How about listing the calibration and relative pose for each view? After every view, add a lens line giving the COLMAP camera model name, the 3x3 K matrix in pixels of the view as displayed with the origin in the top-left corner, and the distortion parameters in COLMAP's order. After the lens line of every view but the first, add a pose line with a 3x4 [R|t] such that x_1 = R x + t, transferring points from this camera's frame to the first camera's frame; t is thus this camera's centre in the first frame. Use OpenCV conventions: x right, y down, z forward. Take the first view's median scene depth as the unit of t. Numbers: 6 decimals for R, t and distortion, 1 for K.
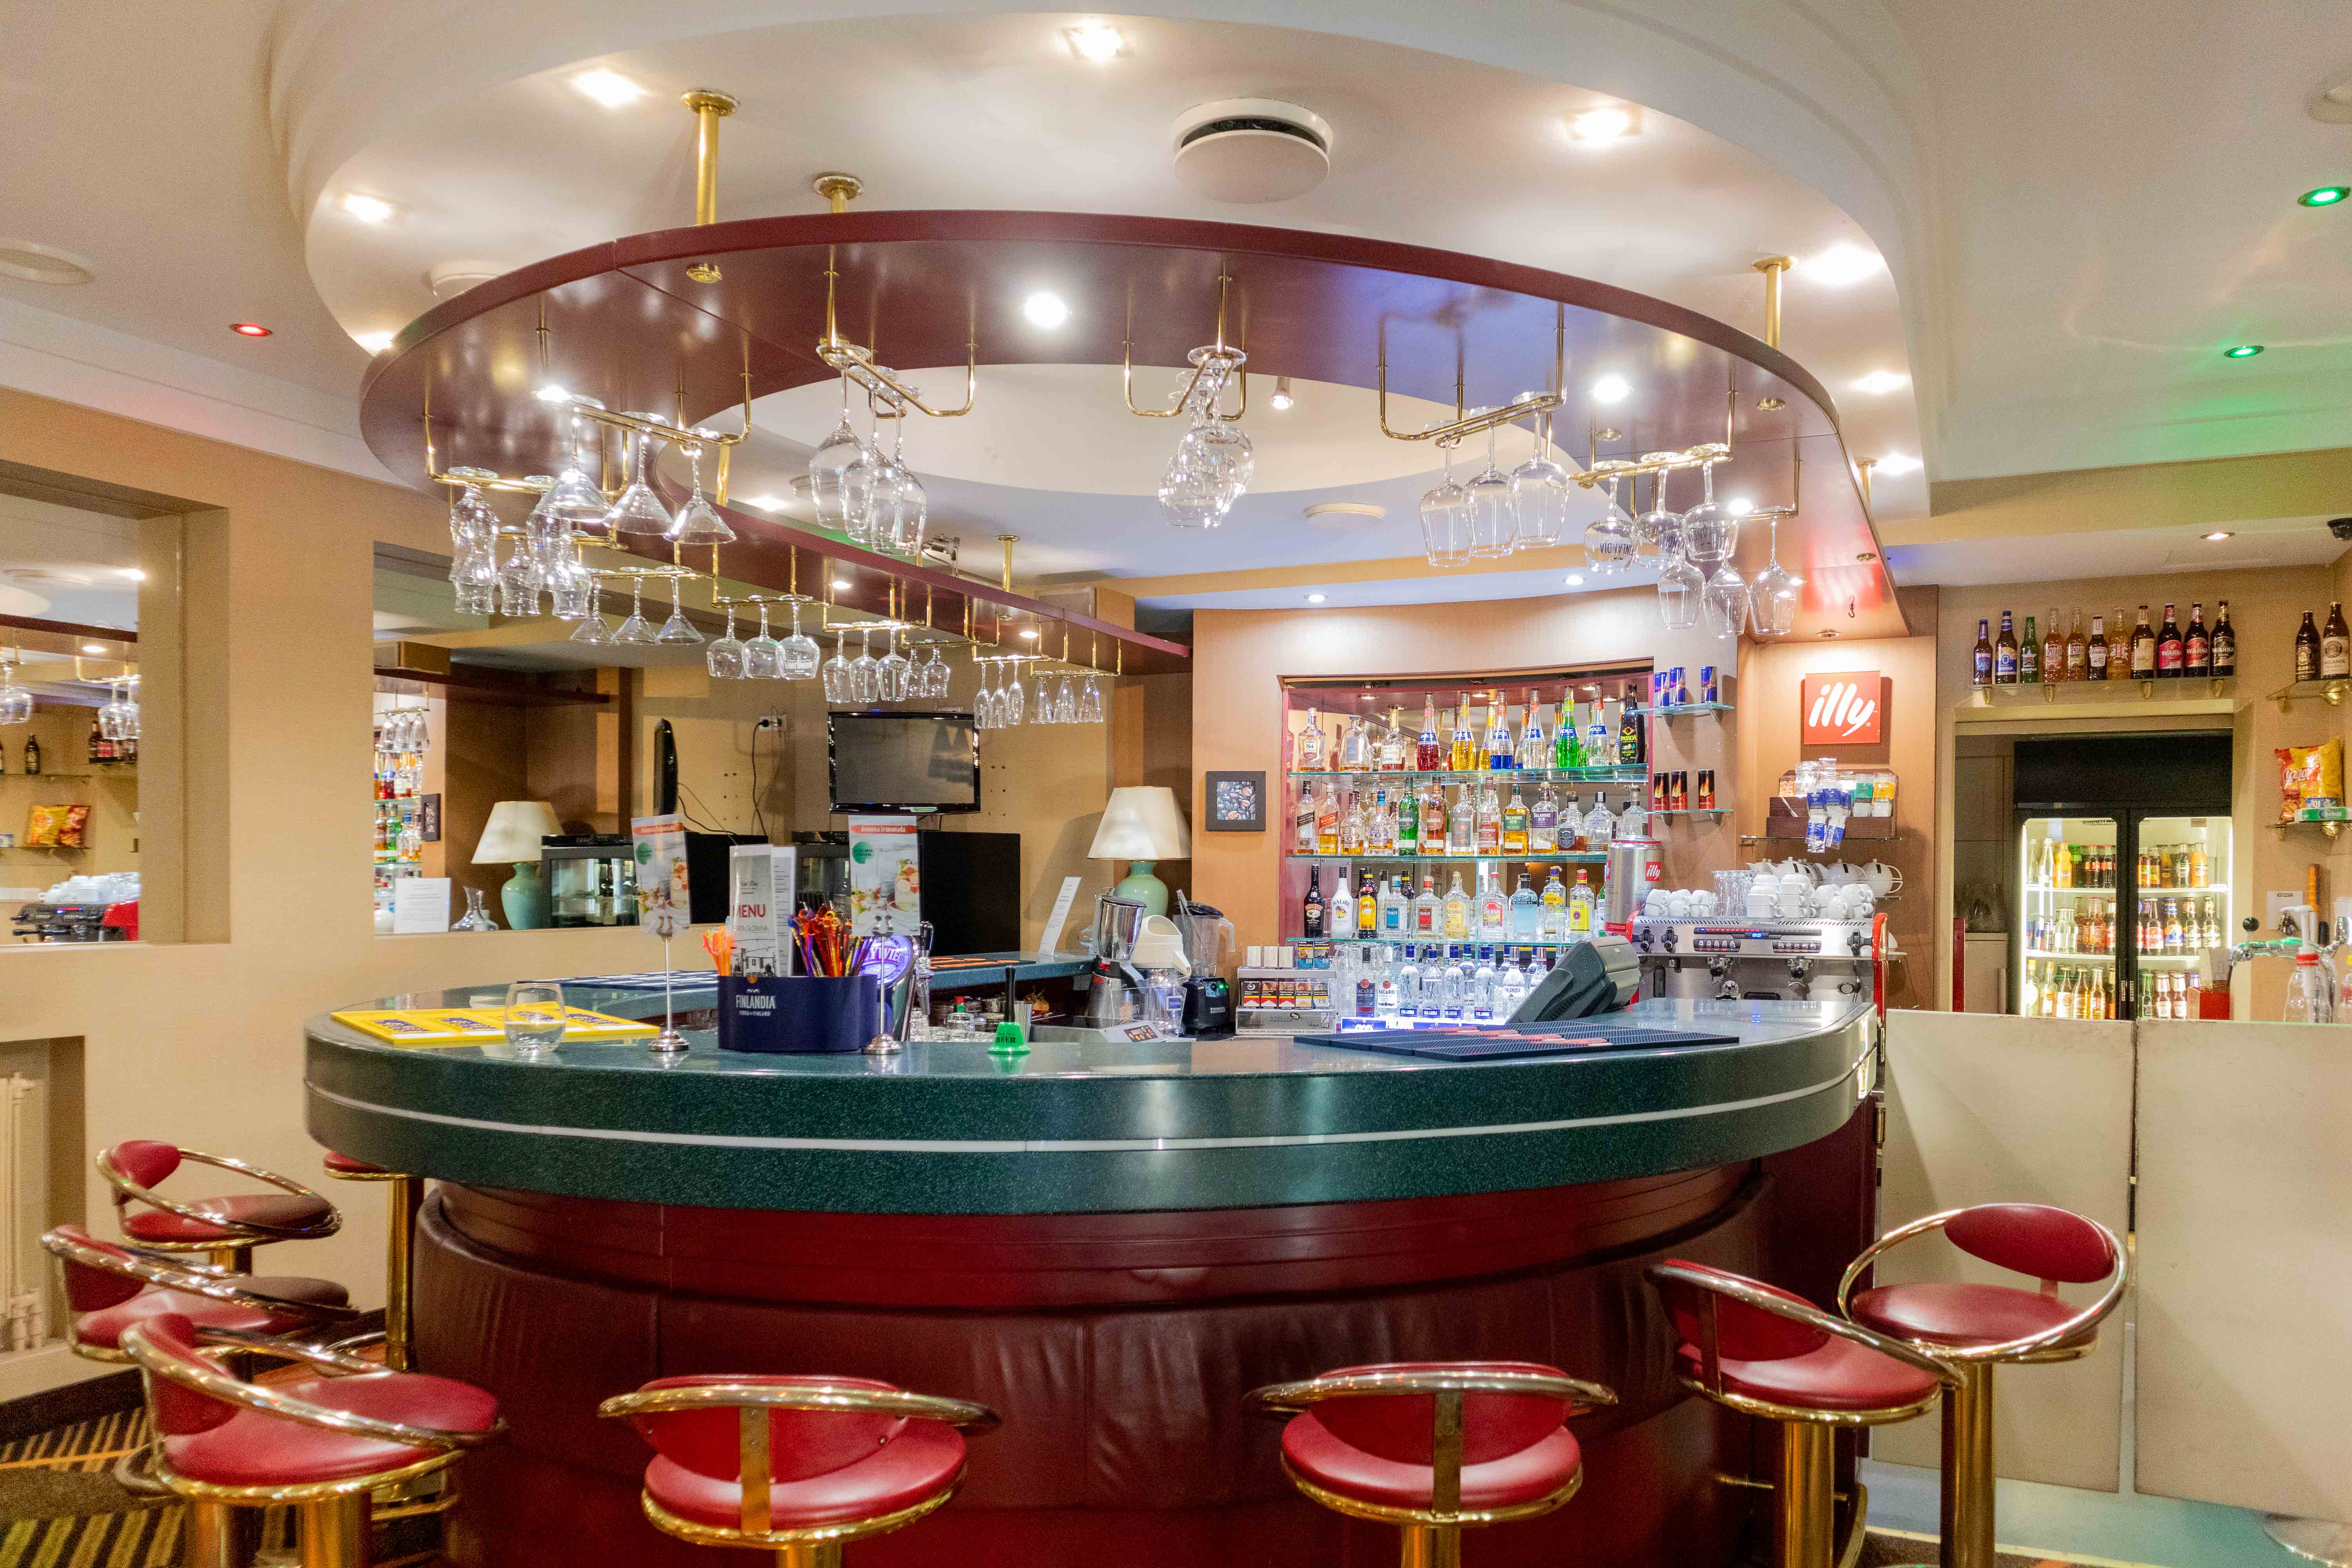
lens RADIAL K [[1627.1, 0, 1297.5], [0, 1627.1, 906.4], [0, 0, 1]] dist [0.000028, 0.000523]
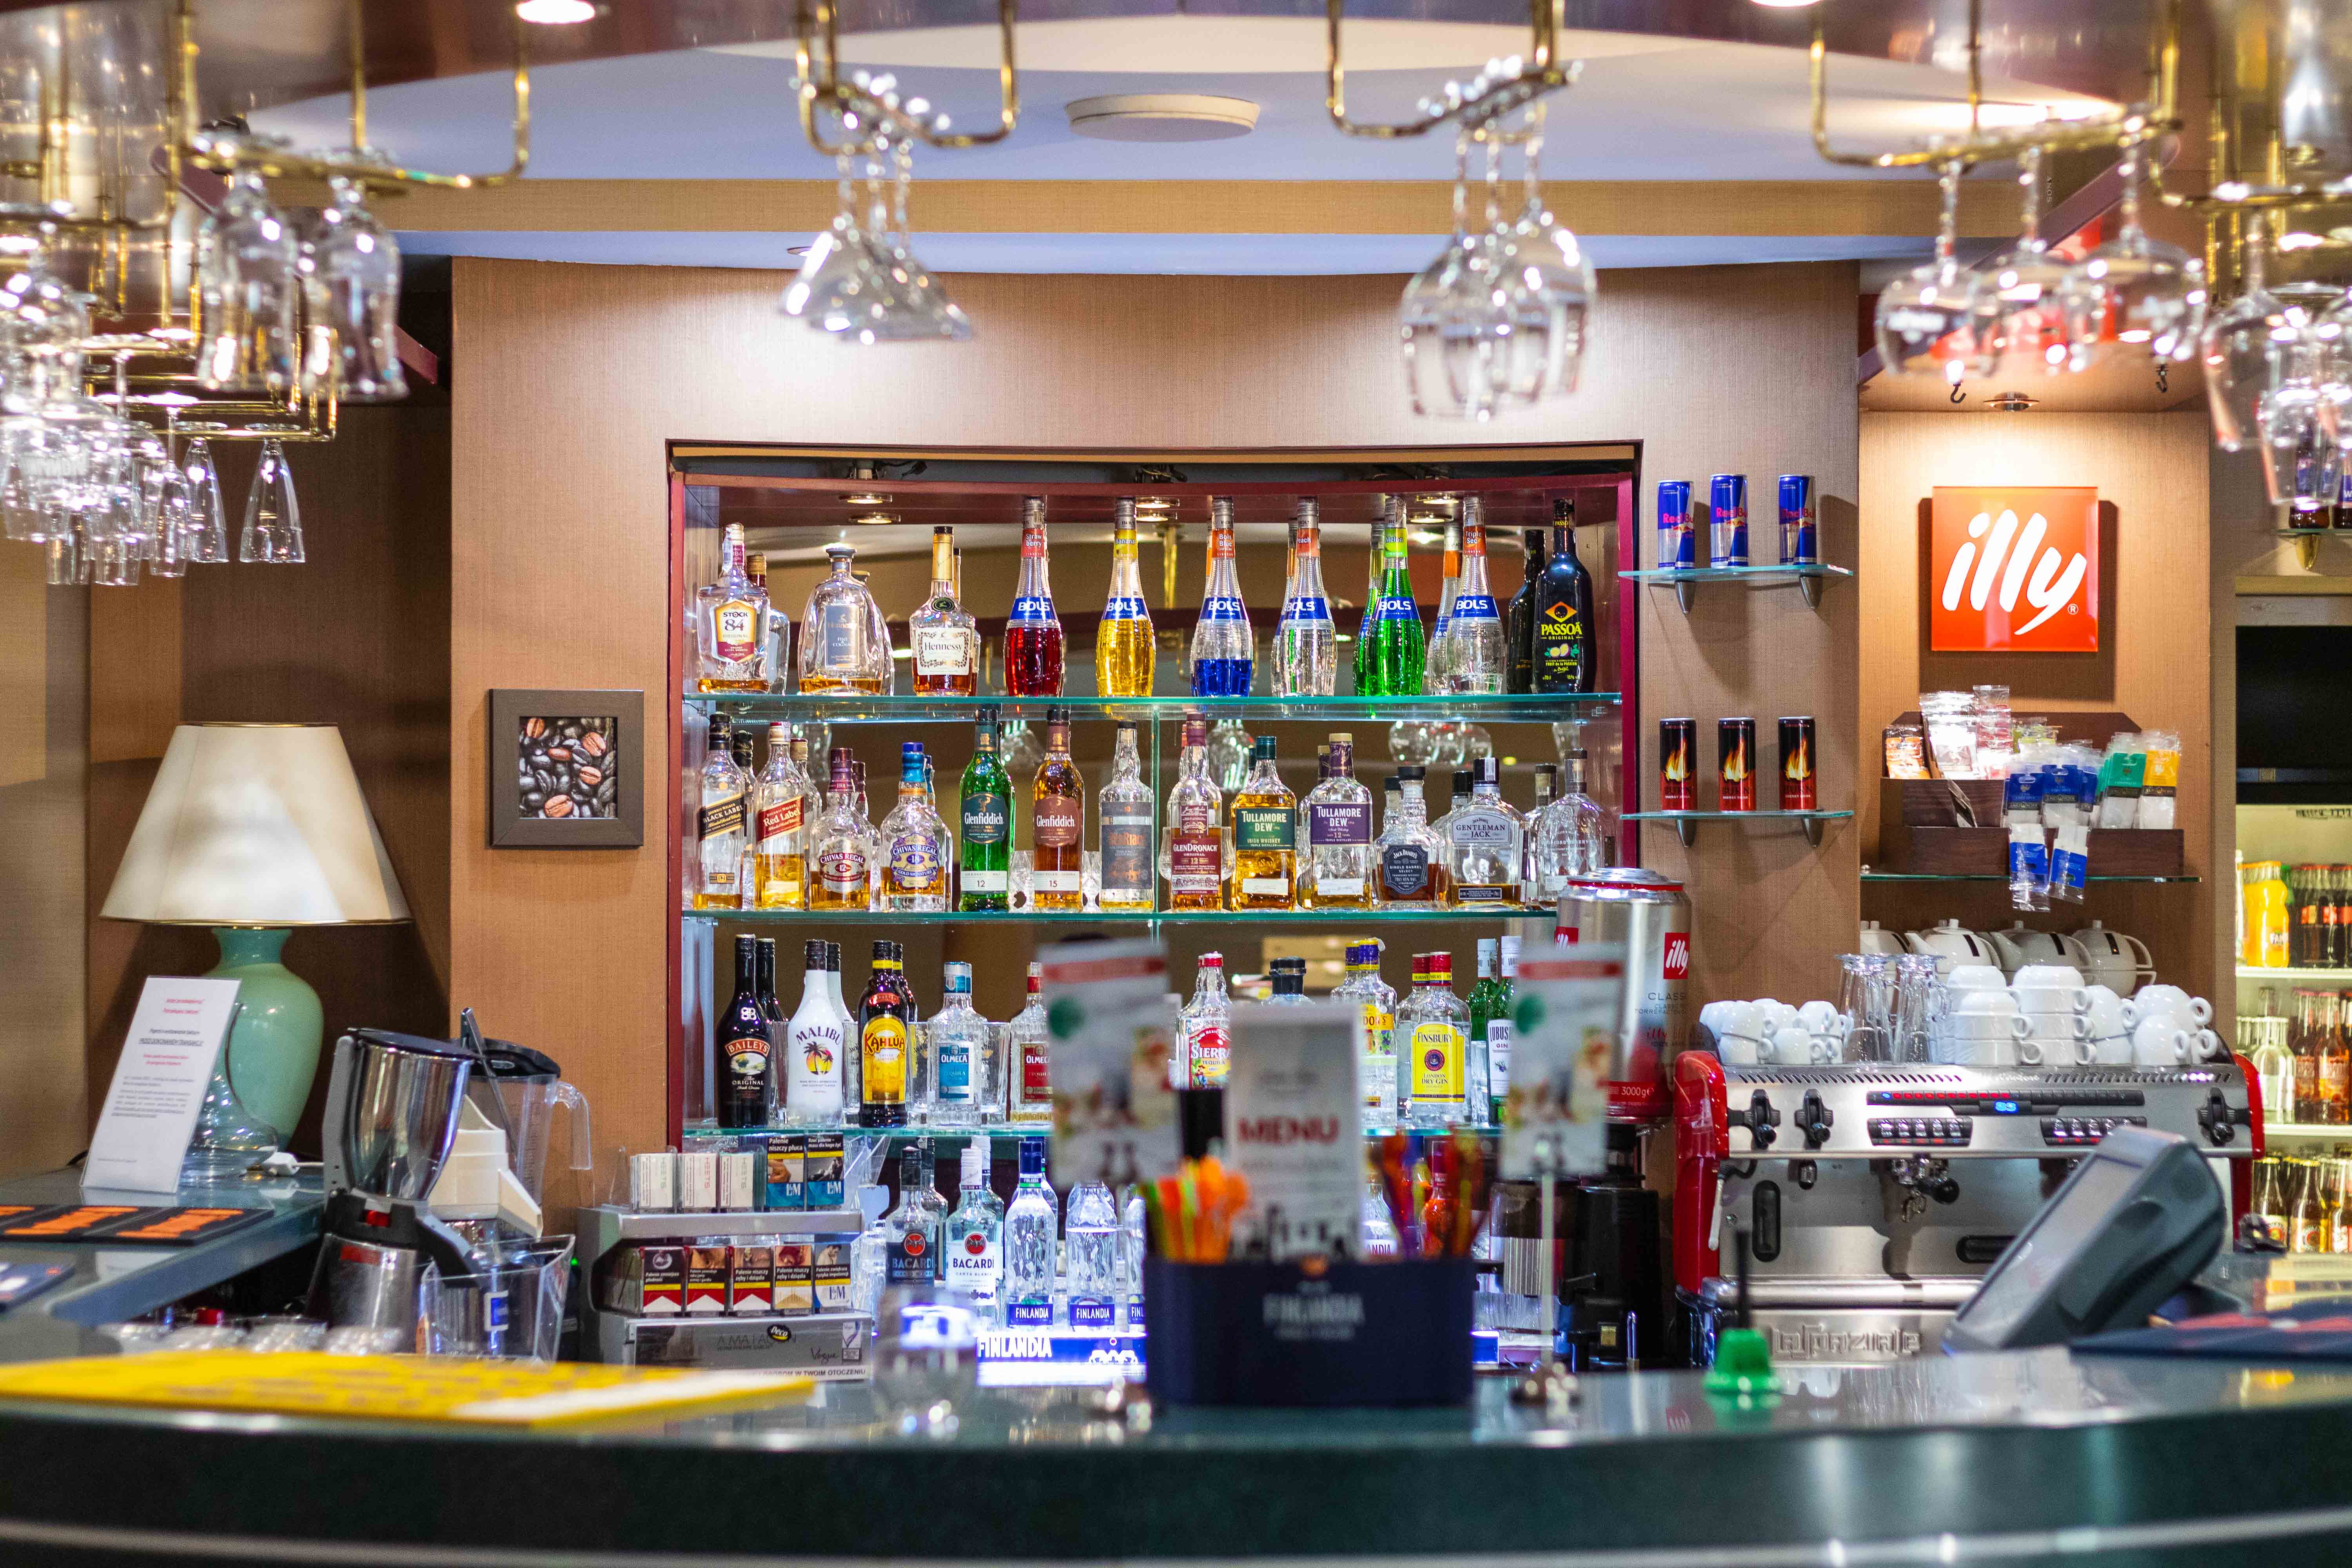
lens RADIAL K [[5375.6, 0, 1173.9], [0, 5375.6, 782.2], [0, 0, 1]] dist [-0.015776, -0.463768]
pose [[0.921594, 0.004691, 0.388126, -0.405776], [0.008687, 0.999427, -0.032707, -0.020375], [-0.388057, 0.033514, 0.921026, -0.211011]]
